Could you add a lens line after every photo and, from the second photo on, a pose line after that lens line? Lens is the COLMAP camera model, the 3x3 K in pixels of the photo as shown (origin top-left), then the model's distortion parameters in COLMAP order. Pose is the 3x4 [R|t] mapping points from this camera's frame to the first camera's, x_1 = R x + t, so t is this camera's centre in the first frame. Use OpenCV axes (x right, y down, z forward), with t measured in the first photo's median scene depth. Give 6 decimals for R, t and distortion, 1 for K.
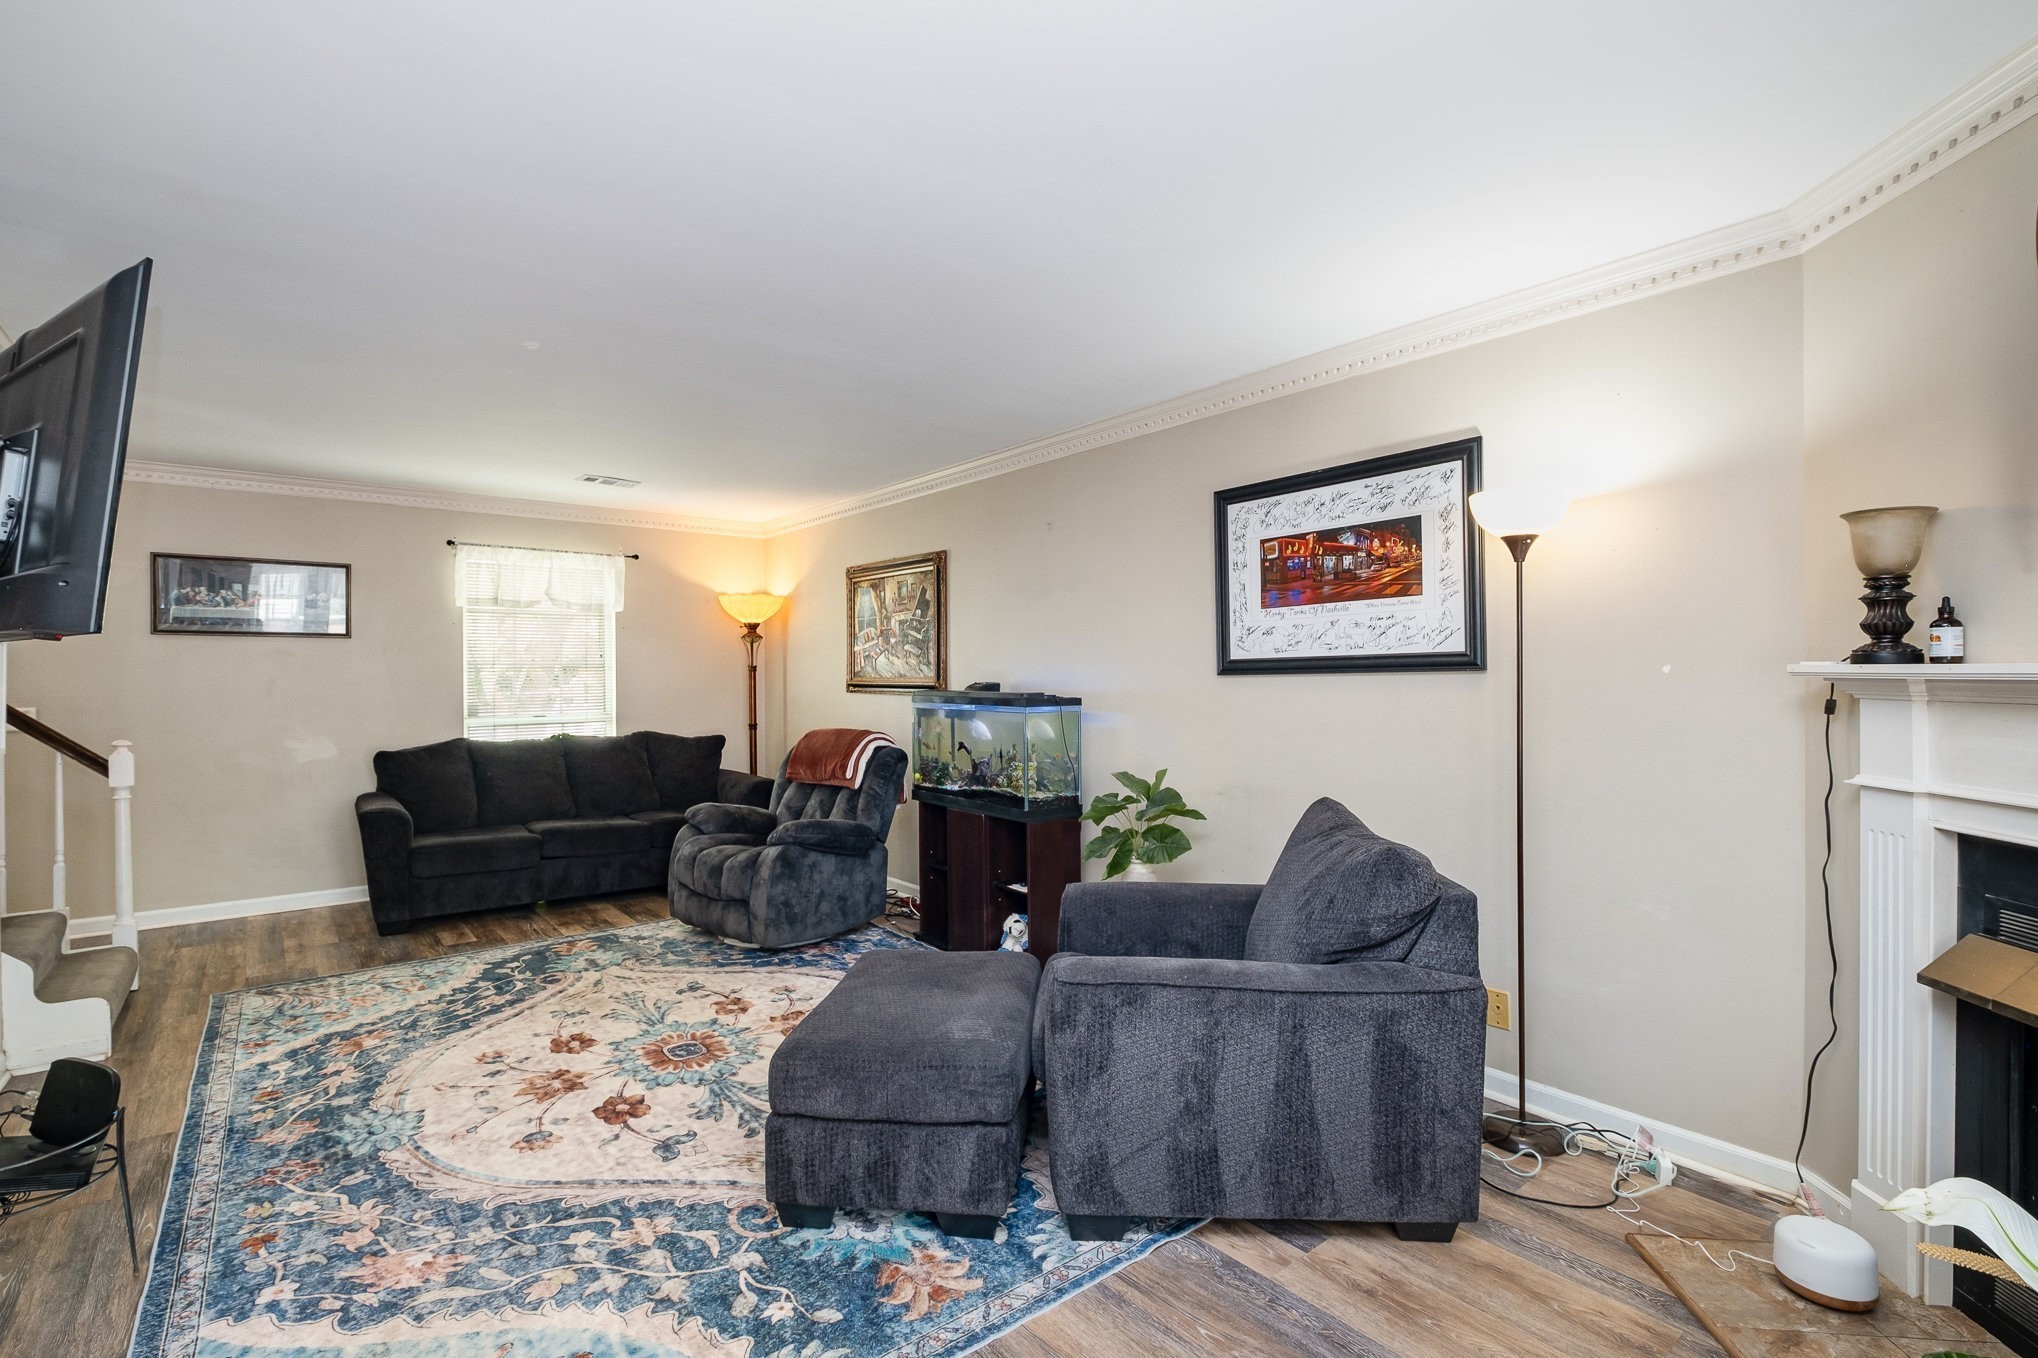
lens RADIAL K [[926.4, 0, 1002.9], [0, 926.4, 675.3], [0, 0, 1]] dist [0.010775, -0.002398]
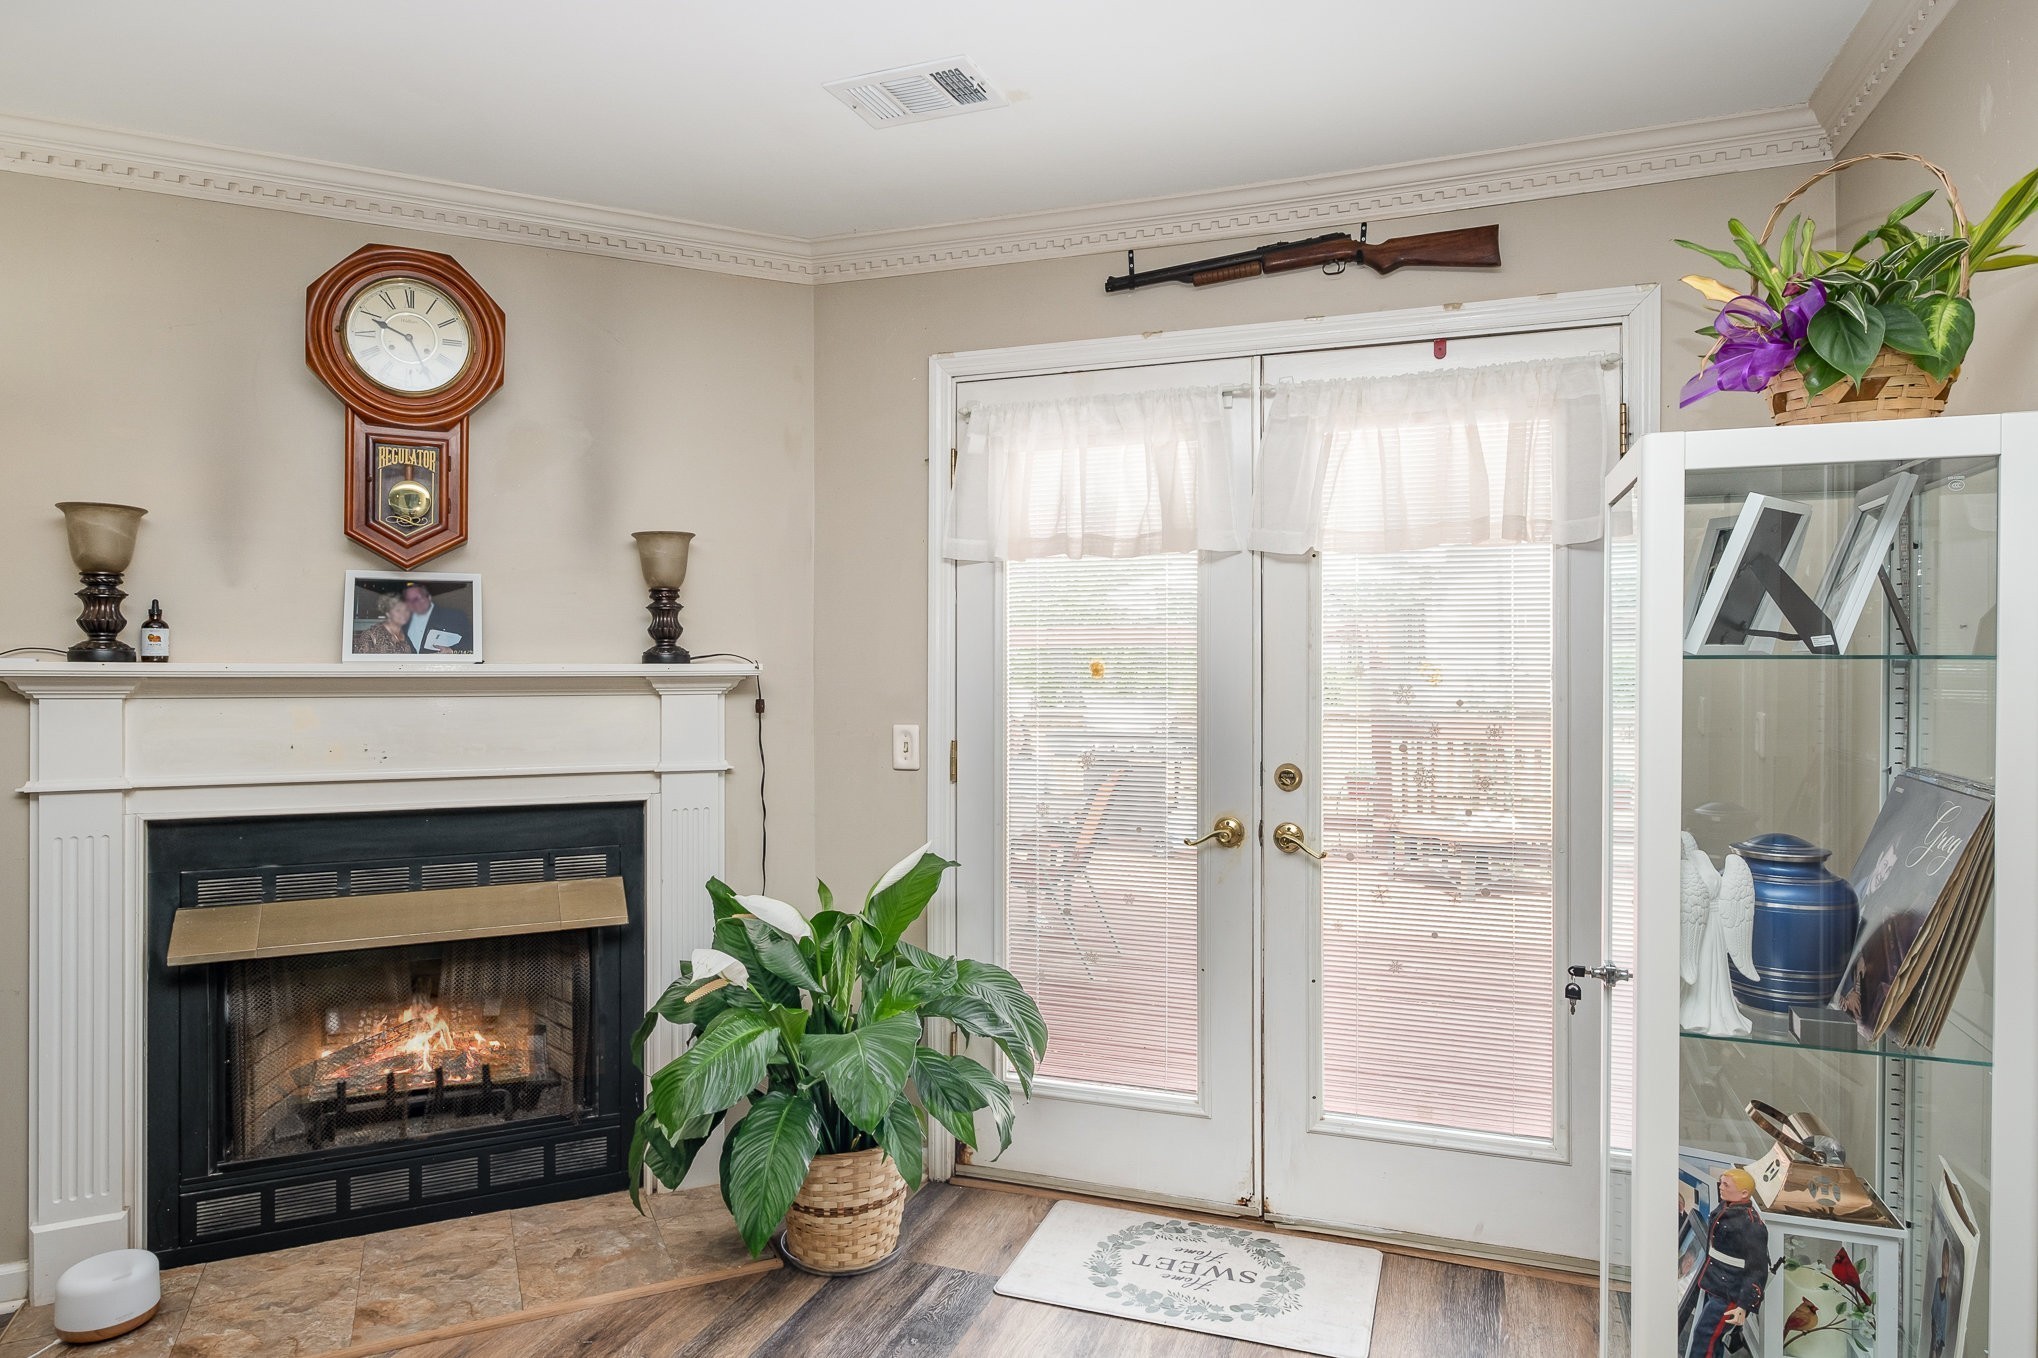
lens RADIAL K [[1227.3, 0, 1013.4], [0, 1227.3, 674.7], [0, 0, 1]] dist [-0.002871, 0.000712]
pose [[-0.527900, 0.005206, 0.849291, -0.453883], [0.008757, 0.999961, -0.000686, 0.007141], [-0.849261, 0.007075, -0.527925, 0.602814]]
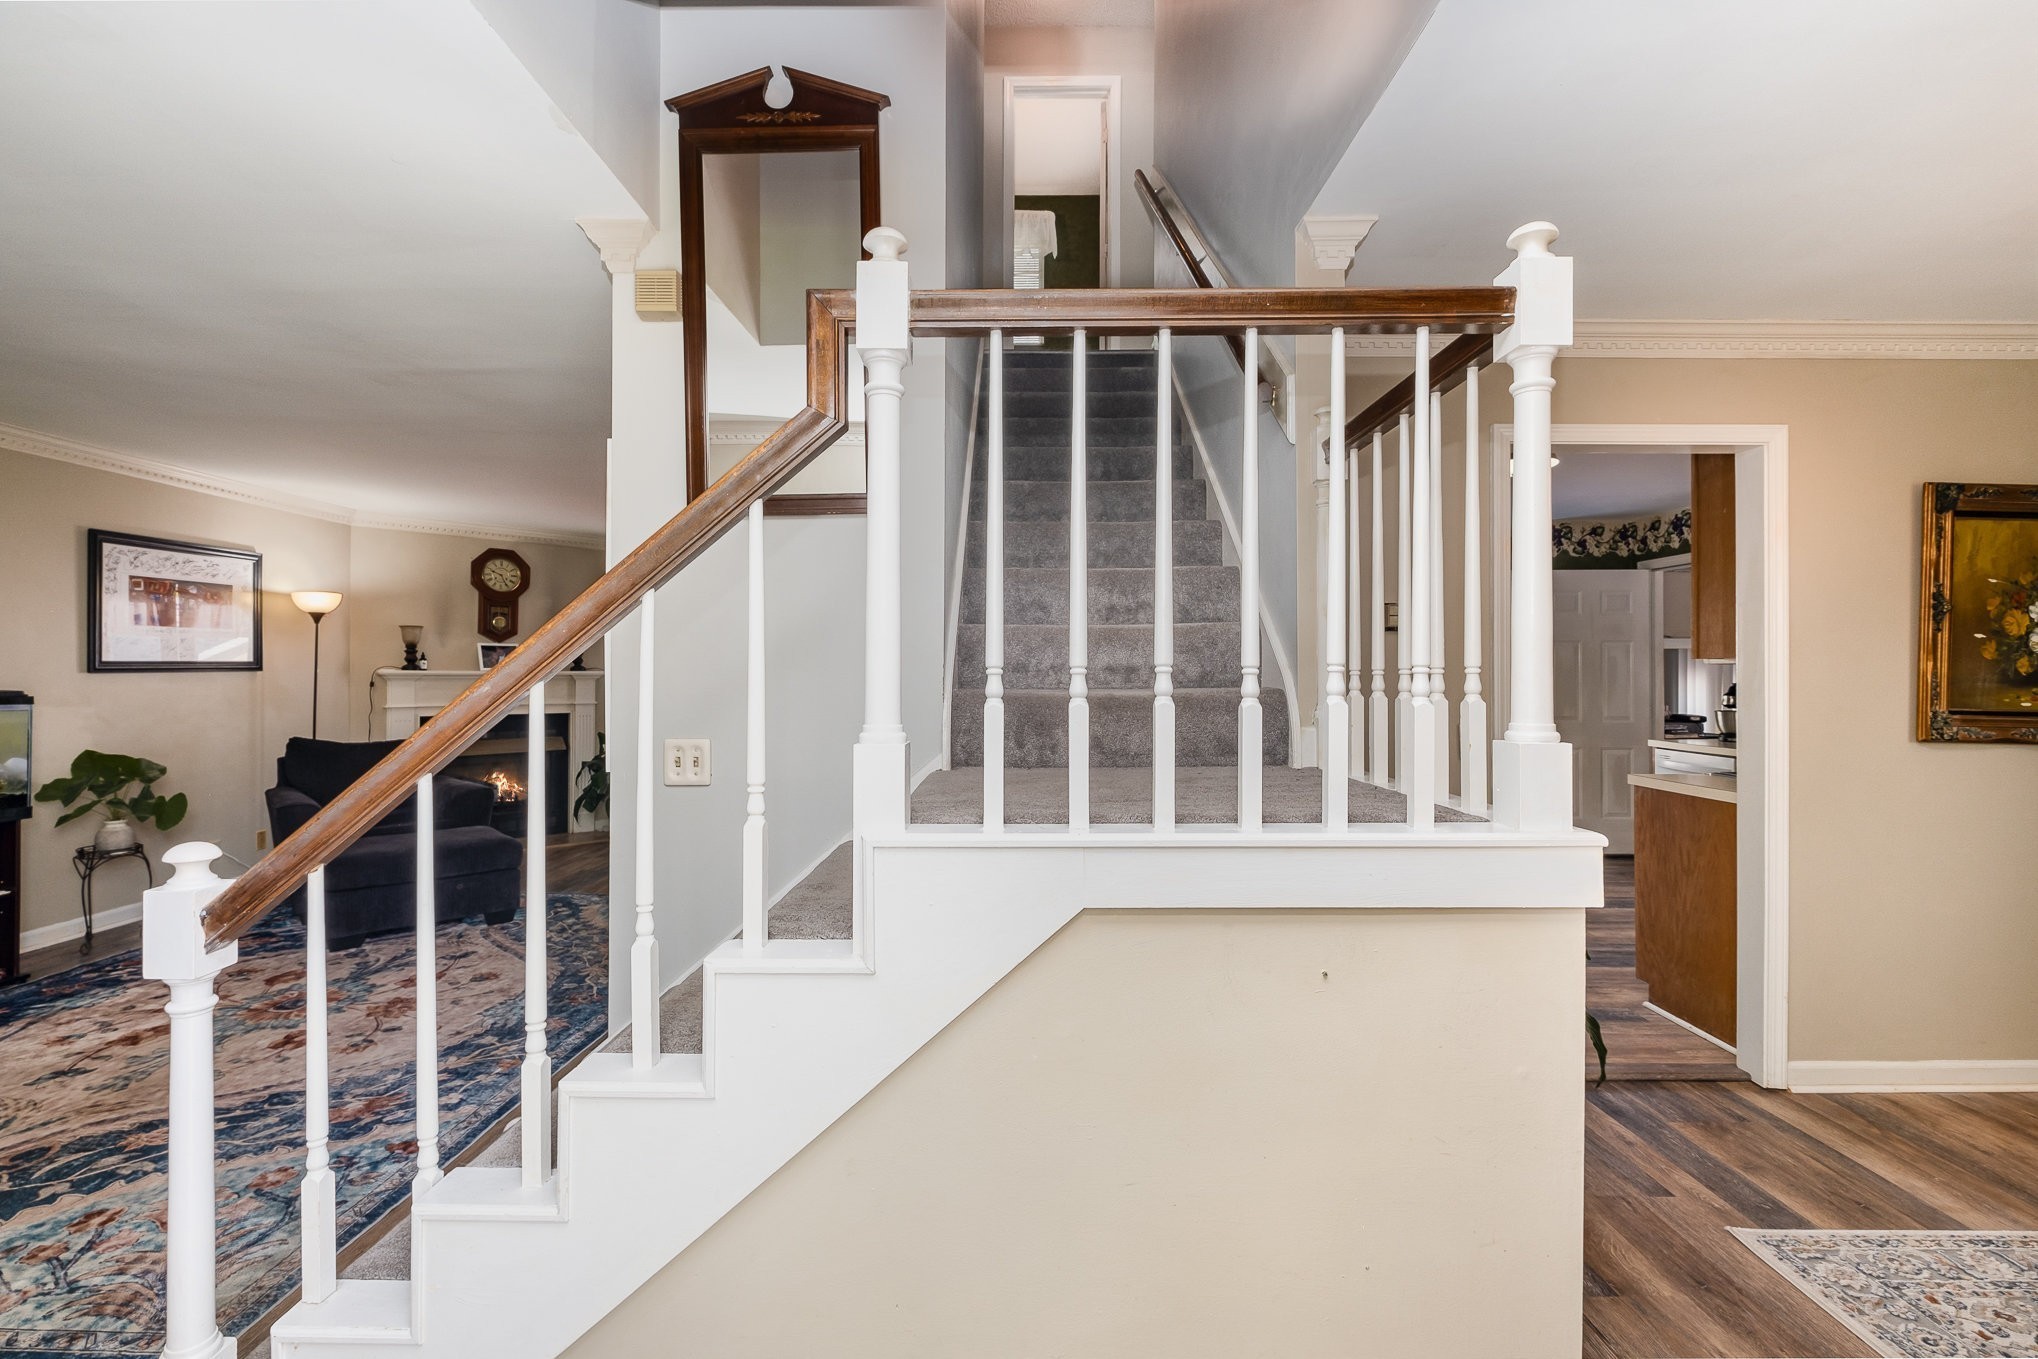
lens RADIAL K [[901.0, 0, 1023.7], [0, 901.0, 667.4], [0, 0, 1]] dist [-0.002357, 0.000215]
pose [[-0.781329, 0.008969, 0.624055, -1.998205], [0.004703, 0.999953, -0.008483, 0.010665], [-0.624102, -0.003693, -0.781334, 1.516631]]
